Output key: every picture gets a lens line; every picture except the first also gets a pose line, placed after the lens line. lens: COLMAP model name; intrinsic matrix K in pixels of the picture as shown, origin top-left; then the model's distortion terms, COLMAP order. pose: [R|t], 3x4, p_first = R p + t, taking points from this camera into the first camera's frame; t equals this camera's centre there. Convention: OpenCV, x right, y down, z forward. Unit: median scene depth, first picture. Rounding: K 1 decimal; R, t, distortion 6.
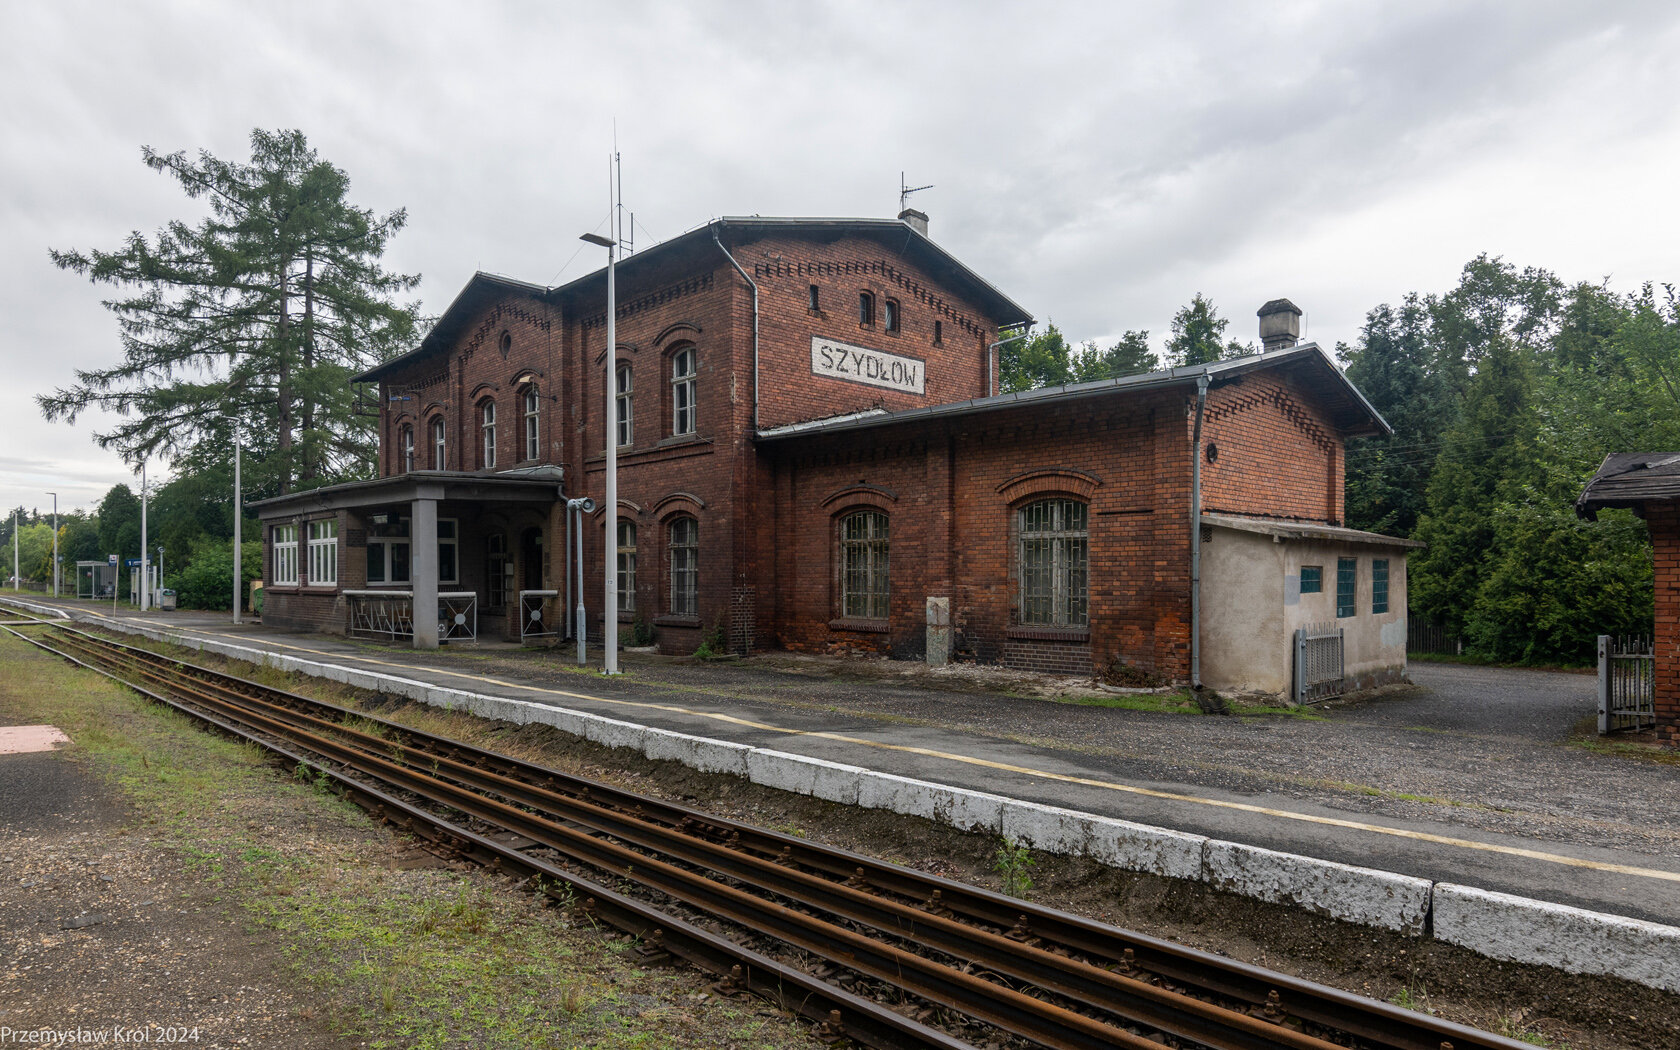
lens RADIAL K [[972.4, 0, 850.1], [0, 972.4, 579.2], [0, 0, 1]] dist [0.001904, 0.000603]
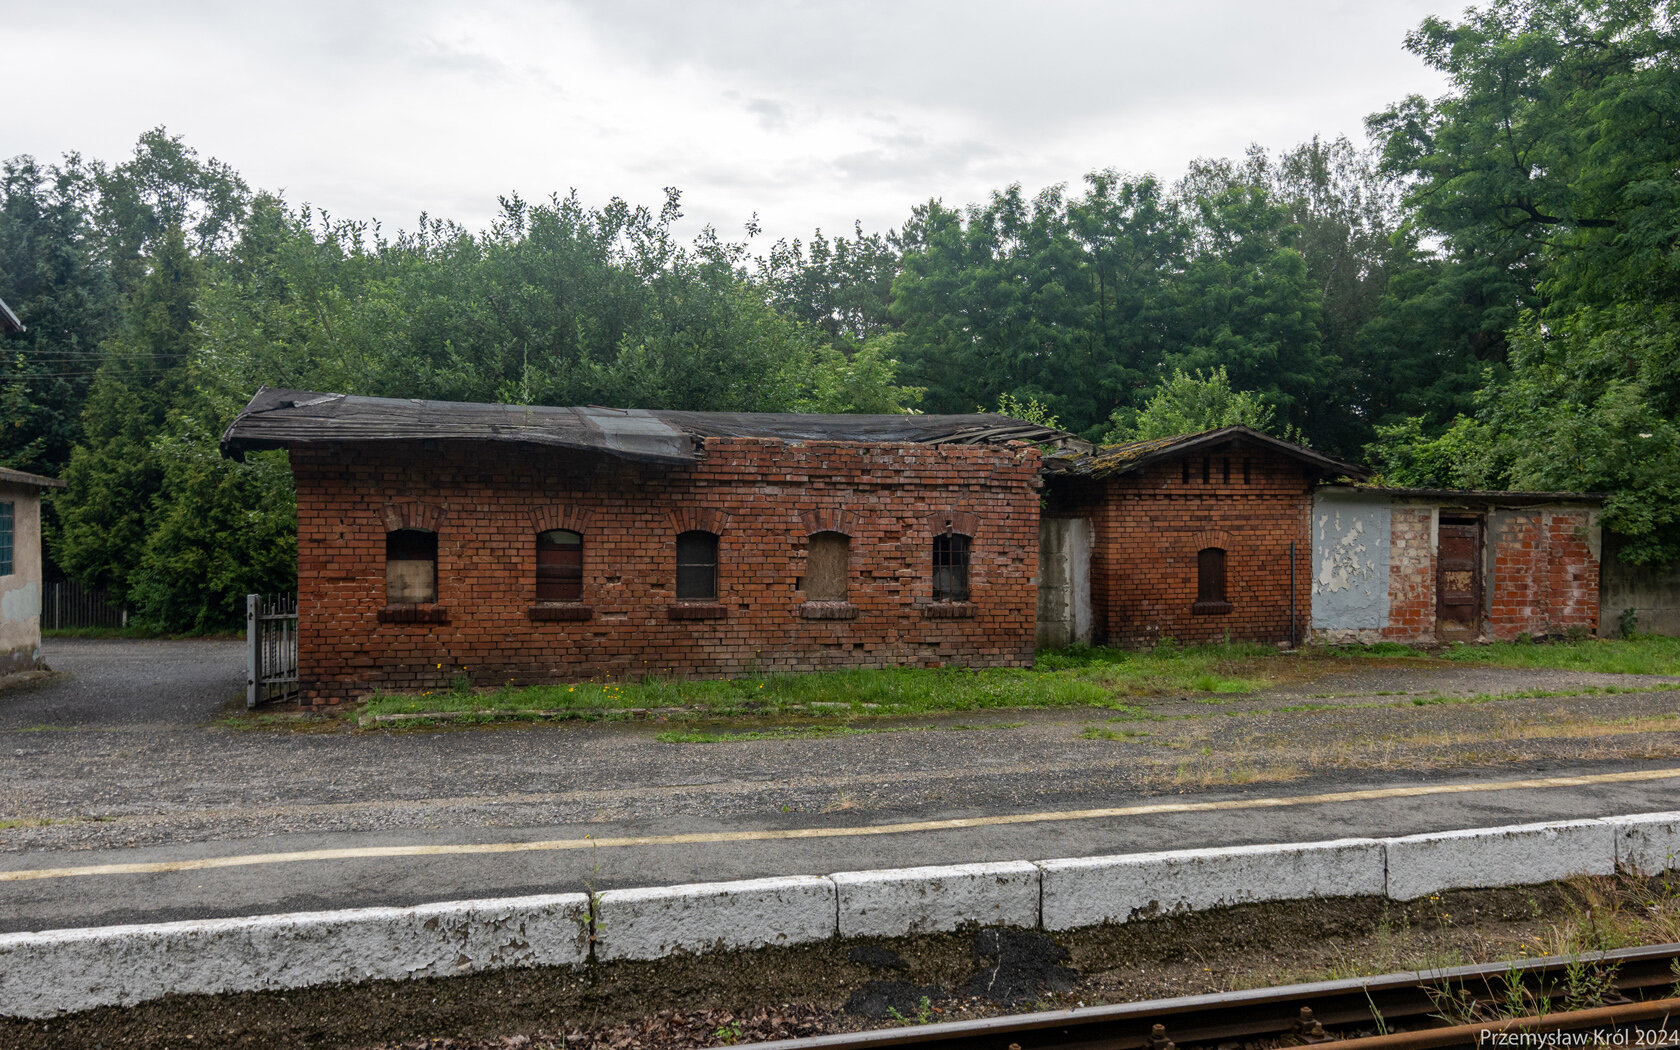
lens RADIAL K [[1264.7, 0, 855.5], [0, 1264.7, 534.7], [0, 0, 1]] dist [-0.002854, 0.000909]
pose [[0.475135, 0.004634, 0.879901, 0.012974], [-0.006997, 0.999974, -0.001488, 0.000863], [-0.879885, -0.005450, 0.475155, -0.004917]]
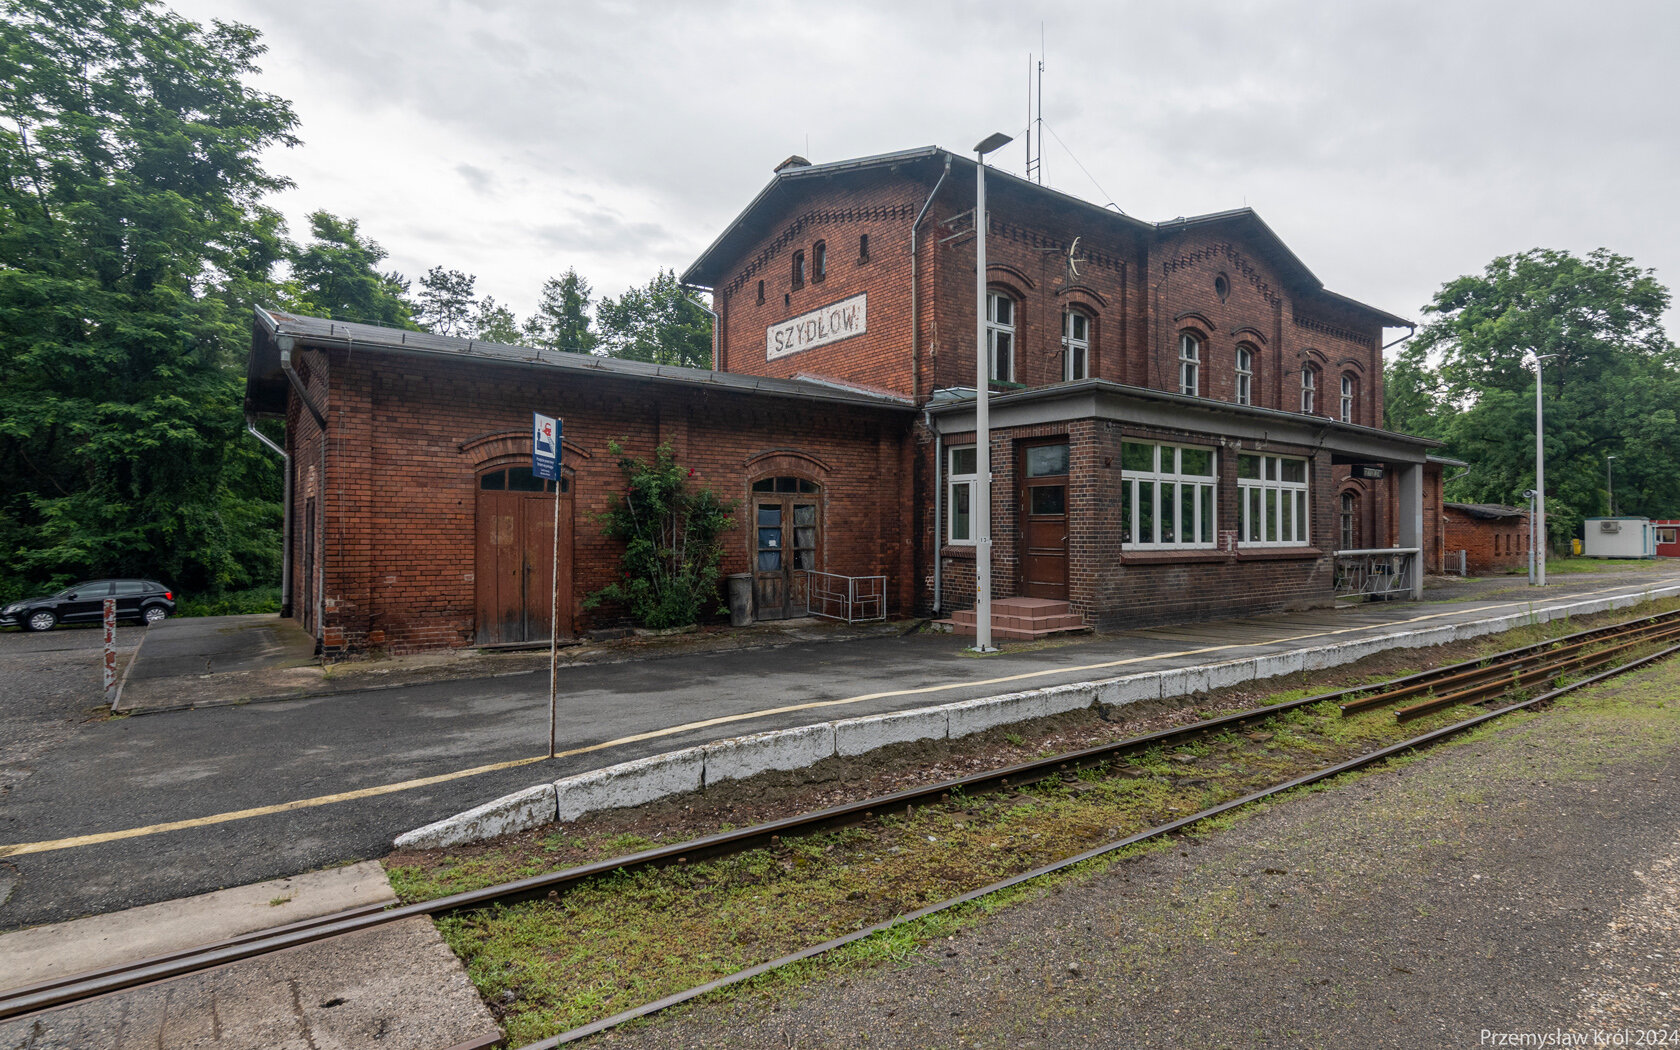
lens RADIAL K [[872.9, 0, 853.9], [0, 872.9, 525.2], [0, 0, 1]] dist [-0.013649, 0.001699]
pose [[0.116897, 0.006200, 0.993125, -0.560872], [-0.007308, 0.999959, -0.005382, -0.001598], [-0.993117, -0.006629, 0.116937, 0.570015]]
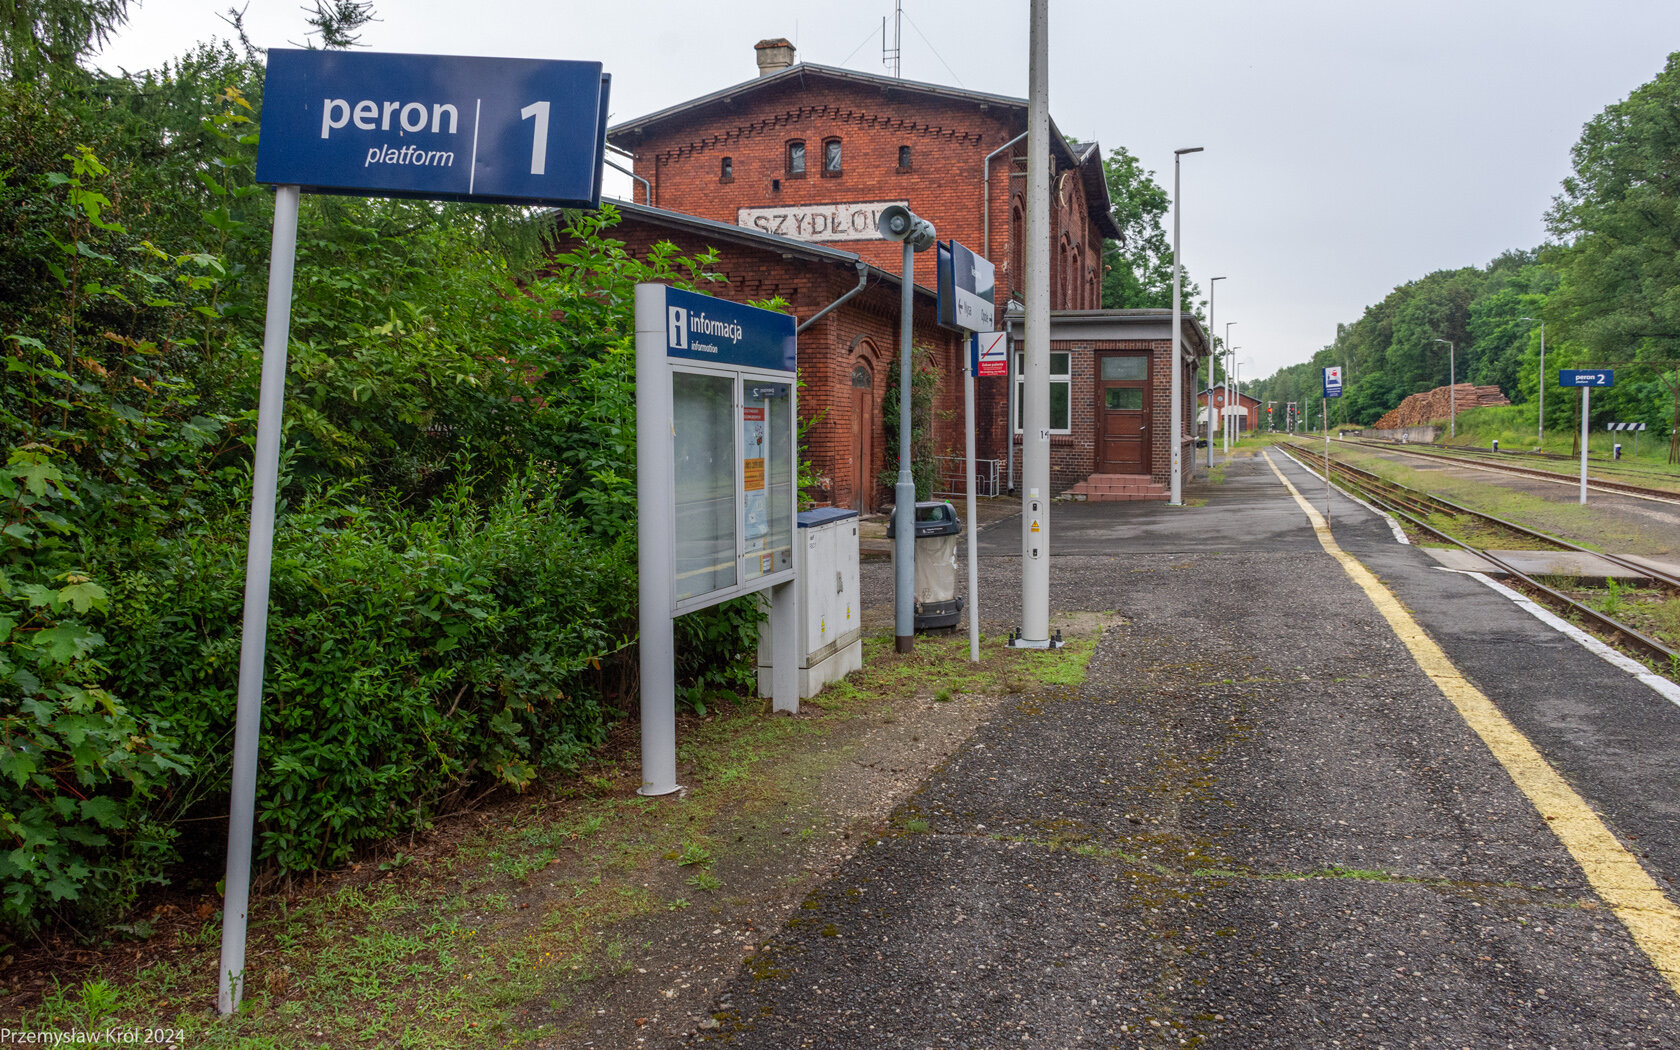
lens RADIAL K [[1311.1, 0, 799.4], [0, 1311.1, 508.1], [0, 0, 1]] dist [-0.028241, 0.016139]
pose [[-0.458827, -0.057229, 0.886681, -0.666306], [-0.005598, 0.998090, 0.061523, 0.000698], [-0.888508, 0.023265, -0.458271, 0.824550]]
